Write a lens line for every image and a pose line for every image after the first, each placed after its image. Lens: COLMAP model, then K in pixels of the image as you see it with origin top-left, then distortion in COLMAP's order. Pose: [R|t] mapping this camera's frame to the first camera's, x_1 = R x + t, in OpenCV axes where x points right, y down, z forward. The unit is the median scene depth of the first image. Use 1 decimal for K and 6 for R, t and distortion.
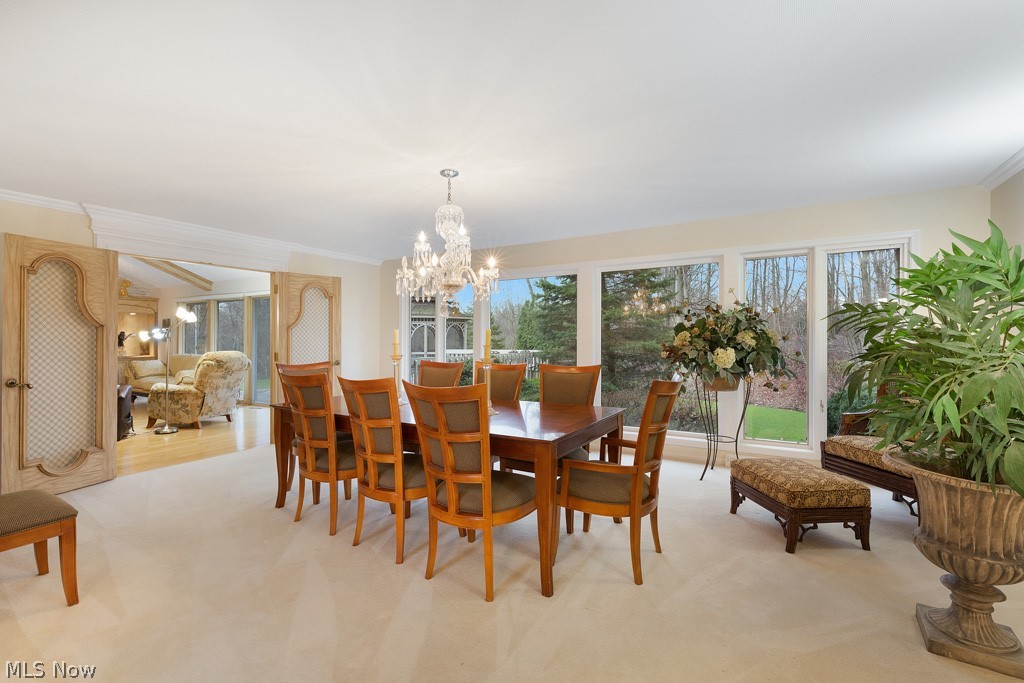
lens RADIAL K [[455.0, 0, 507.9], [0, 455.0, 338.5], [0, 0, 1]] dist [0.000255, 0.000330]
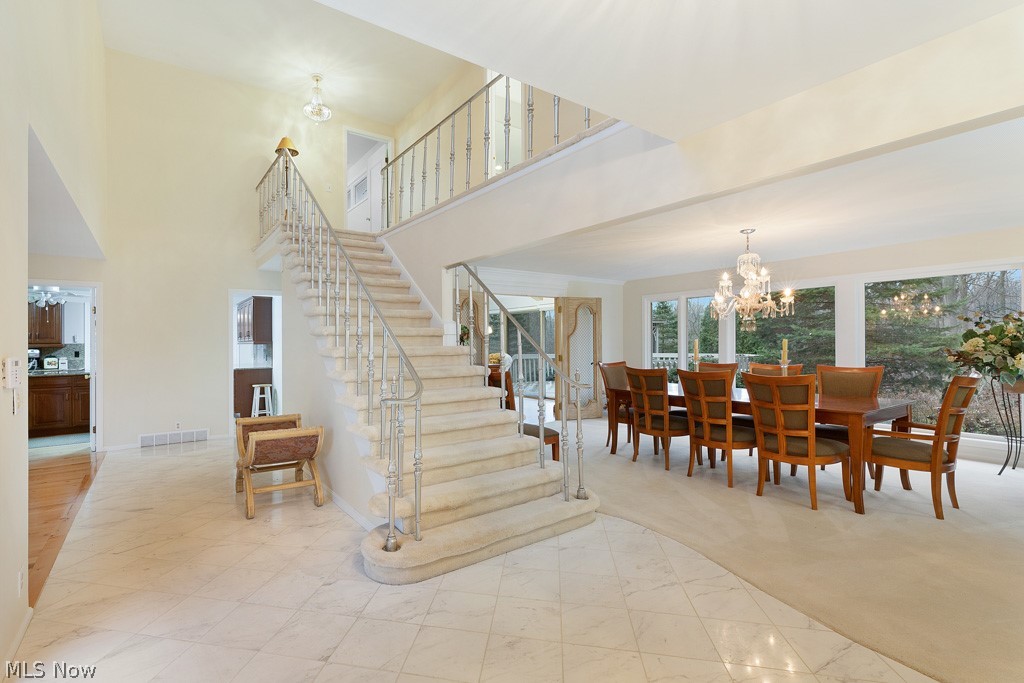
lens RADIAL K [[451.0, 0, 452.0], [0, 451.0, 341.8], [0, 0, 1]] dist [-0.002726, -0.000116]
pose [[0.890712, -0.006875, -0.454516, -0.239646], [0.006883, 0.999975, -0.001637, -0.012965], [0.454516, -0.001670, 0.890737, -0.526382]]
